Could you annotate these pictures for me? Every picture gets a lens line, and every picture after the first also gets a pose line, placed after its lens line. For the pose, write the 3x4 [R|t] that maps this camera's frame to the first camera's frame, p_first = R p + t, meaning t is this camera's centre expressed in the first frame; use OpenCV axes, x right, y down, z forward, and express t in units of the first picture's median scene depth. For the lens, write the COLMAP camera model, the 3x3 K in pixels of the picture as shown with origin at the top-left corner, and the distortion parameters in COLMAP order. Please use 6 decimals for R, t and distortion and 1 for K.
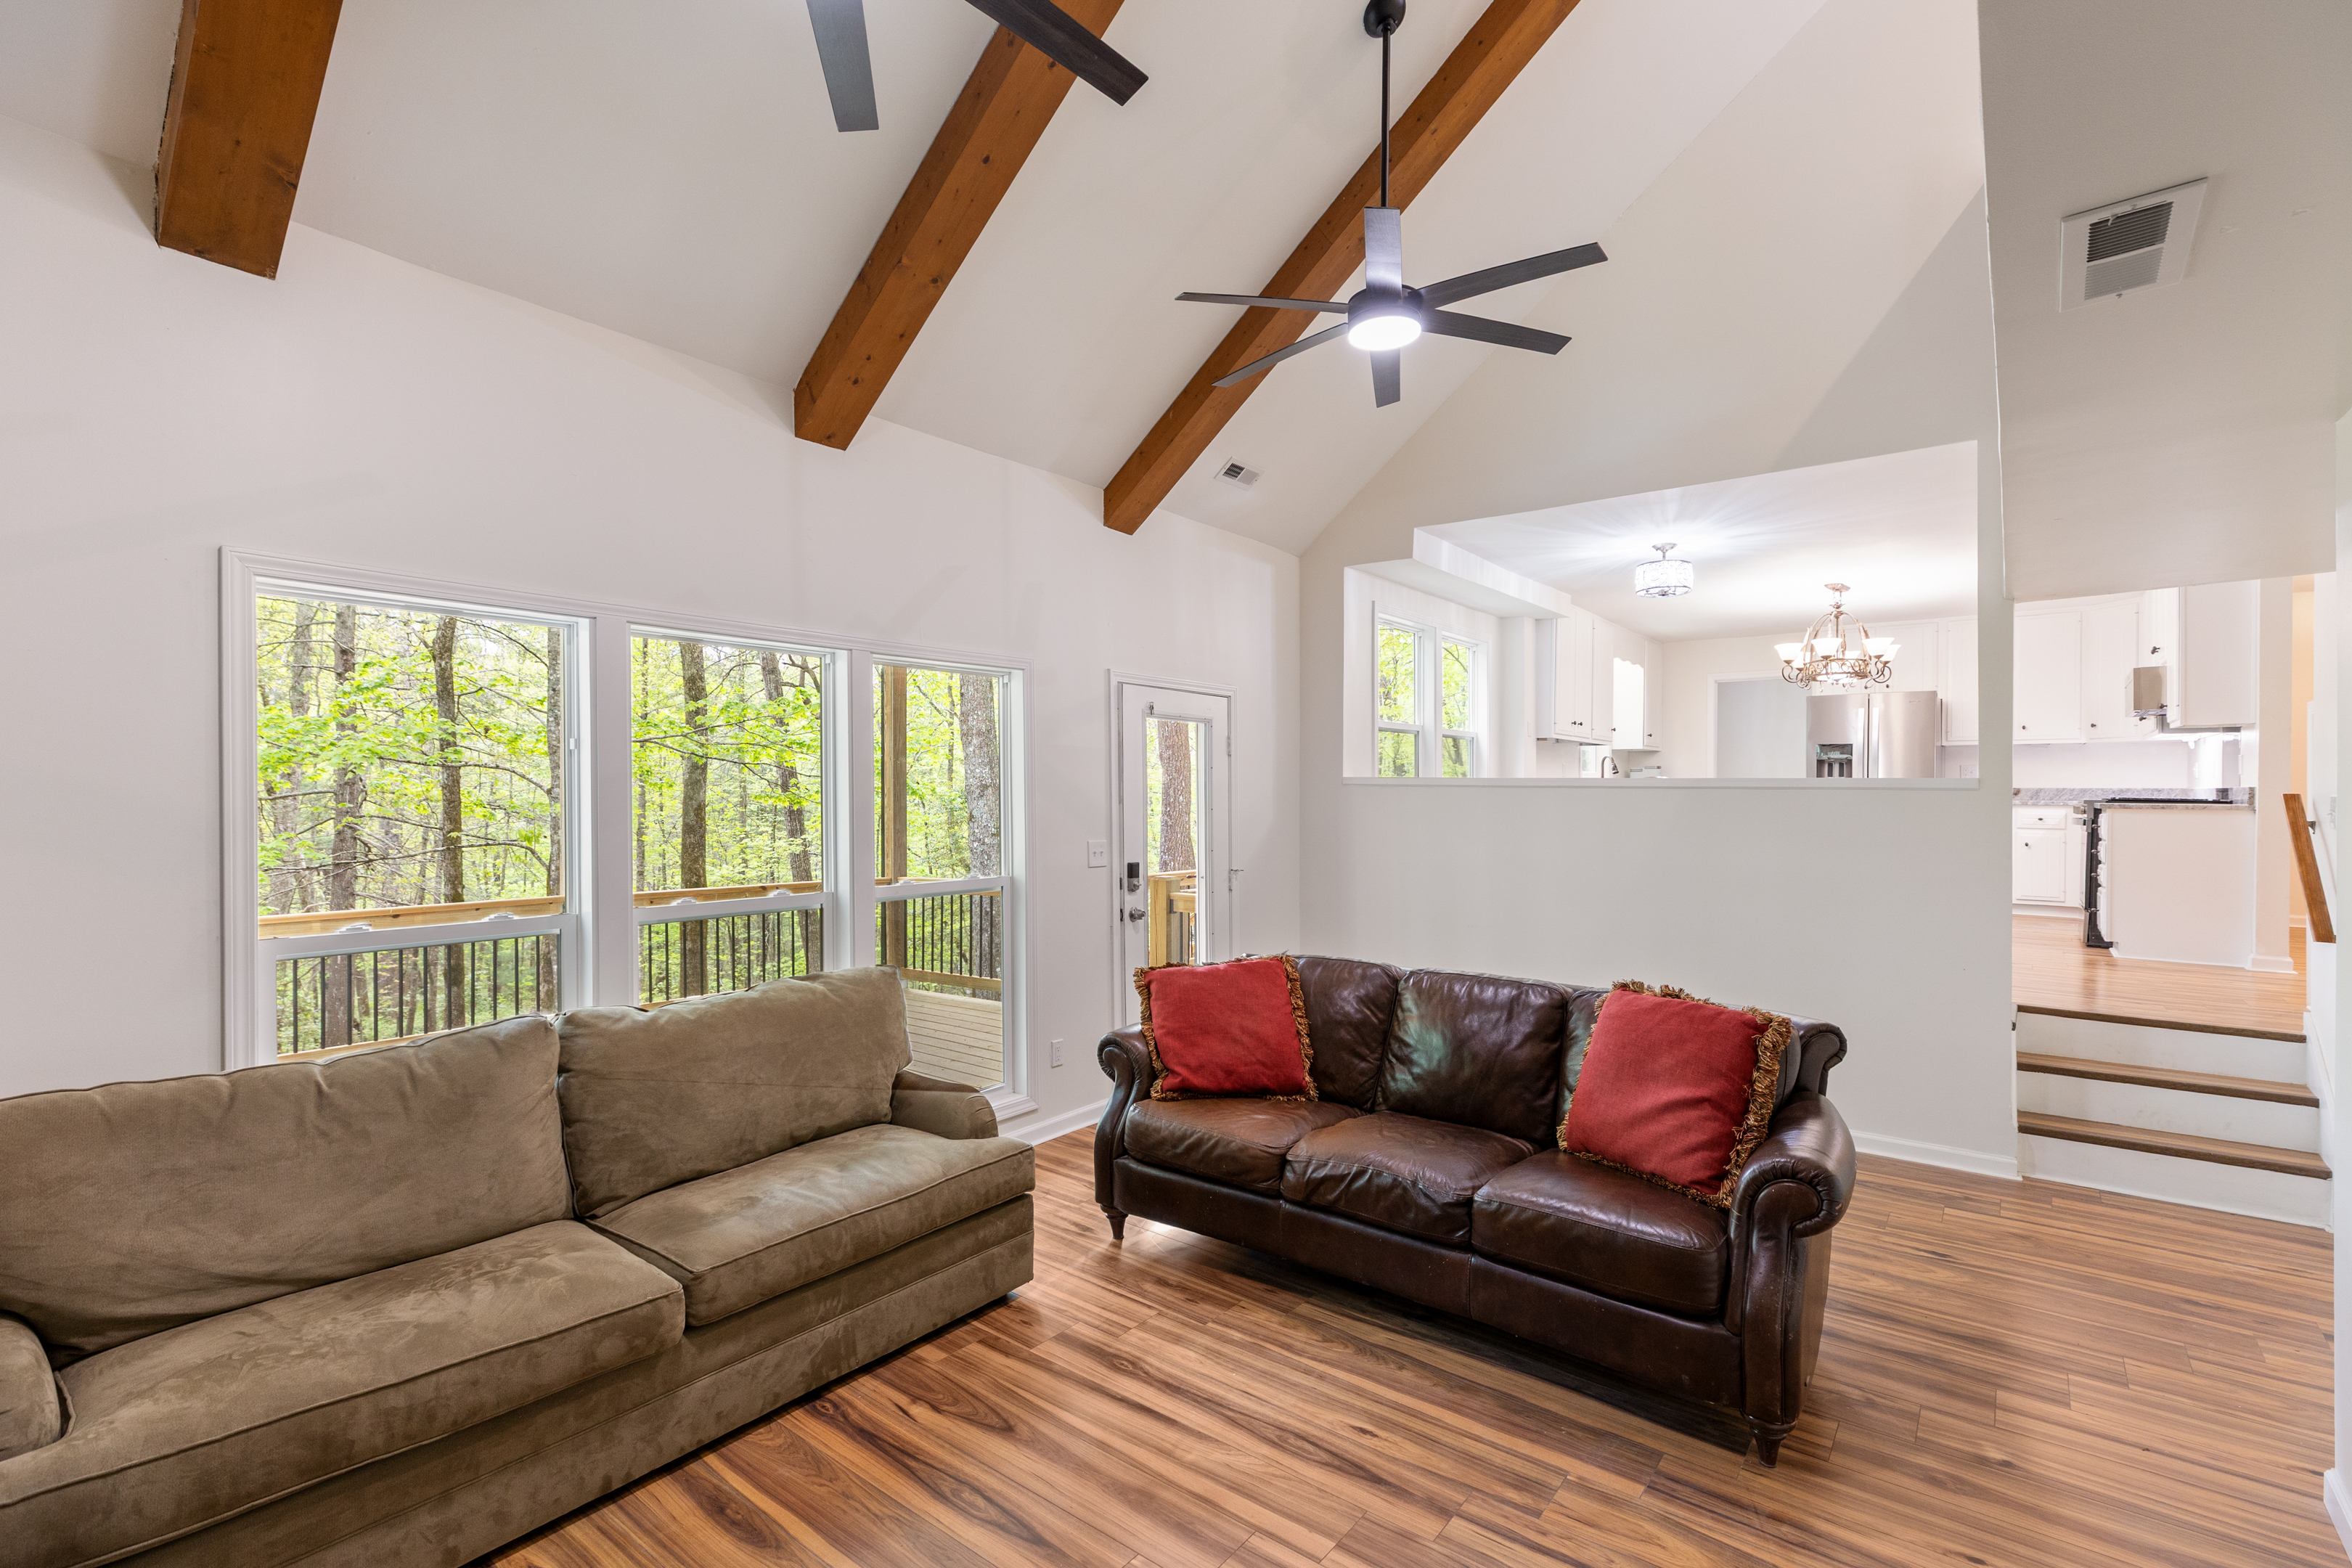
lens RADIAL K [[1066.4, 0, 1175.1], [0, 1066.4, 808.2], [0, 0, 1]] dist [0.002168, 0.000355]
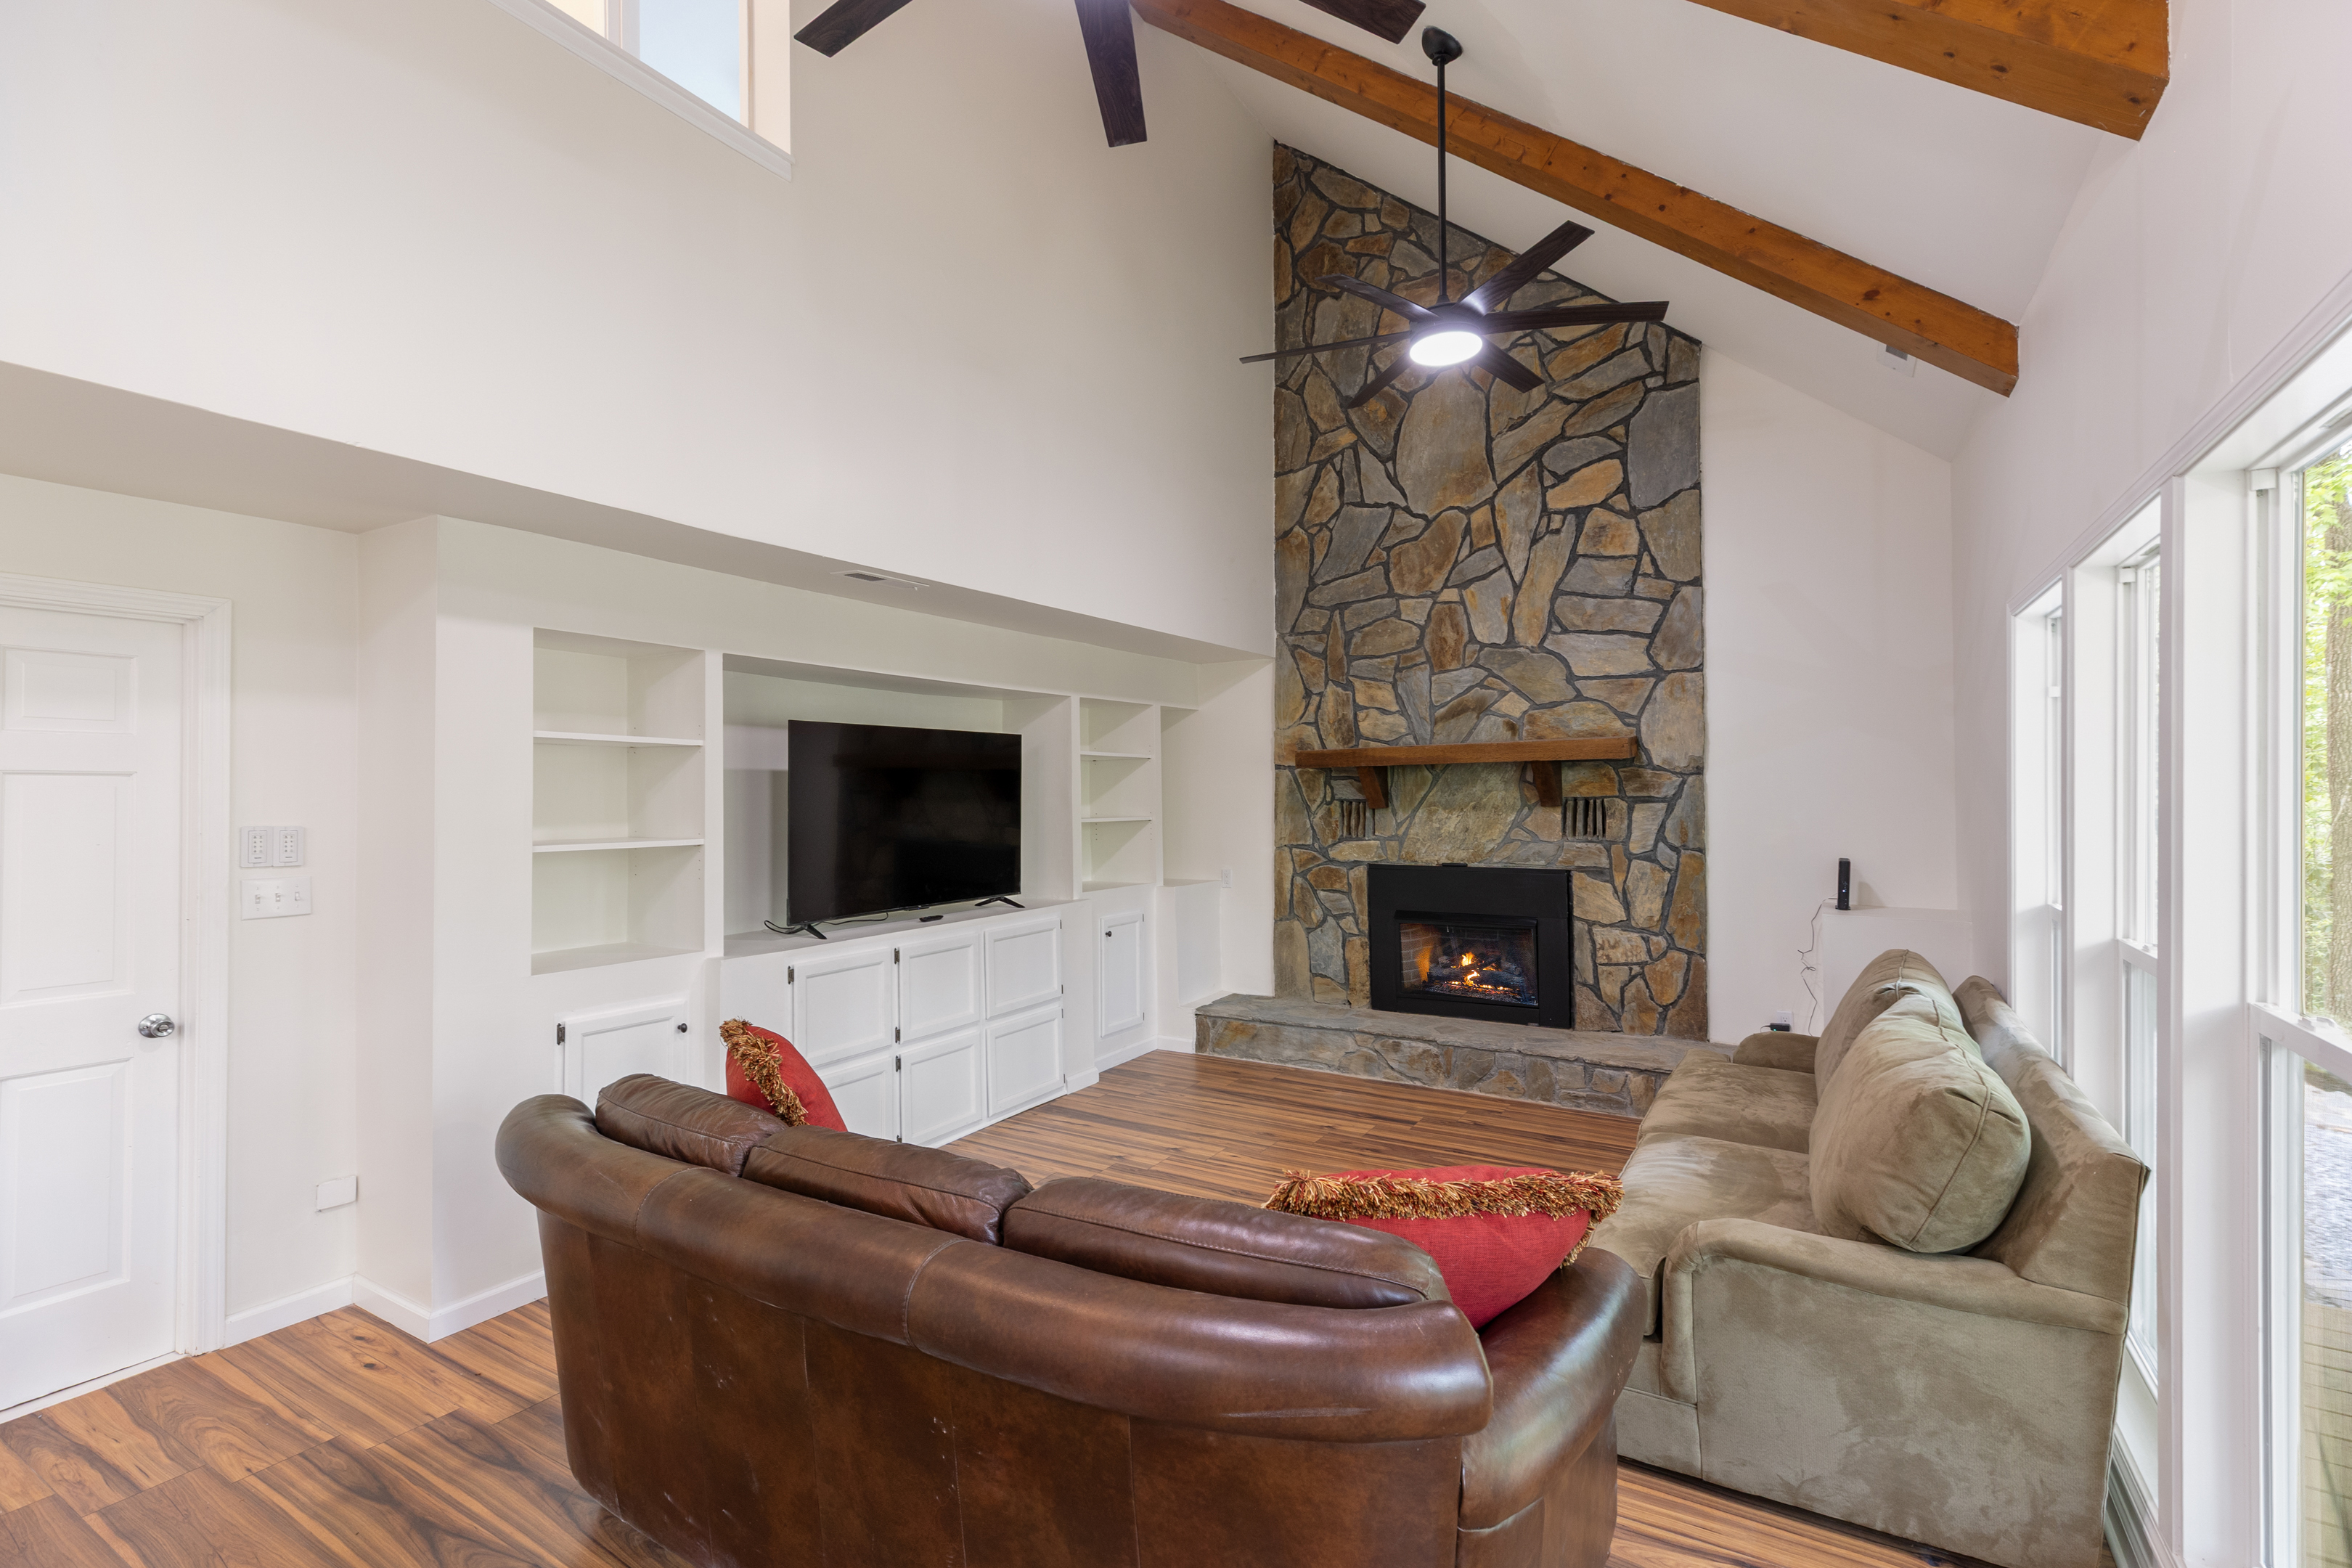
lens RADIAL K [[1061.1, 0, 1188.6], [0, 1061.1, 777.0], [0, 0, 1]] dist [0.005096, -0.000699]
pose [[-0.991083, 0.007079, -0.133057, 0.257952], [0.006730, 0.999973, 0.003071, -0.025145], [0.133075, 0.002149, -0.991104, 1.882092]]
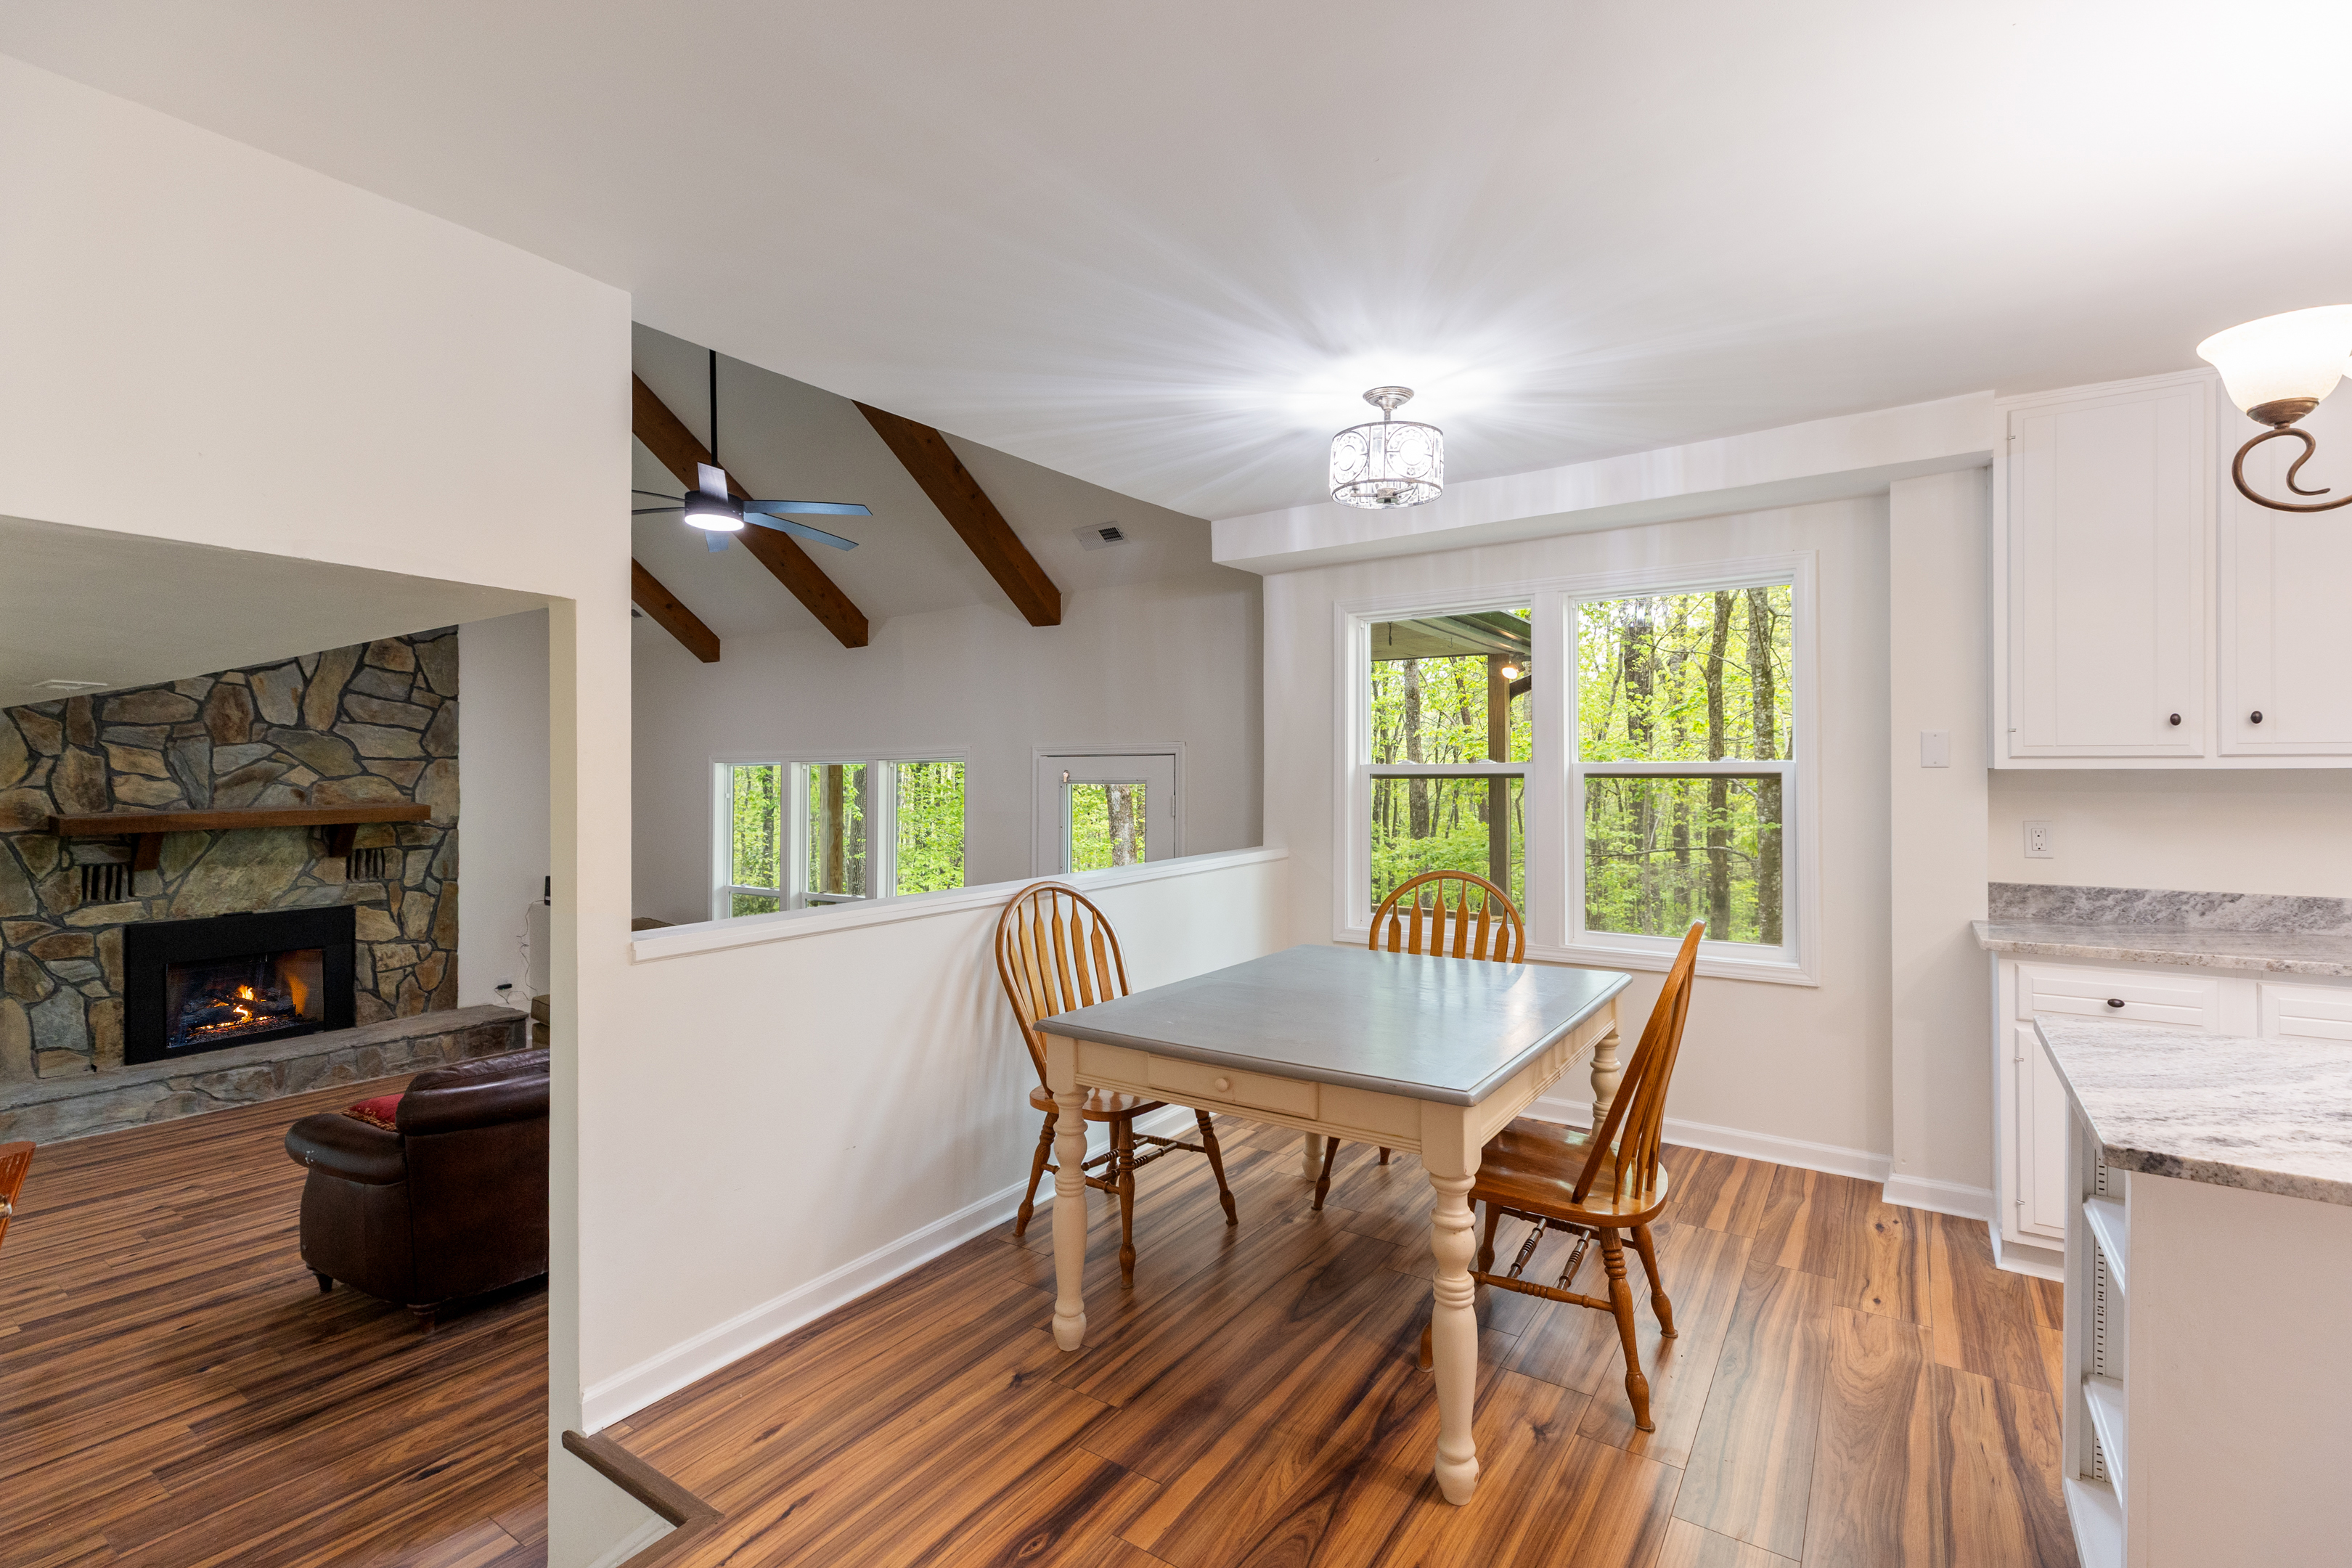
lens RADIAL K [[1067.1, 0, 1183.3], [0, 1067.1, 769.6], [0, 0, 1]] dist [0.008058, 0.000278]
pose [[0.070642, -0.002305, -0.997499, 1.935531], [-0.009575, 0.999950, -0.002989, -0.172333], [0.997456, 0.009763, 0.070617, 1.840238]]
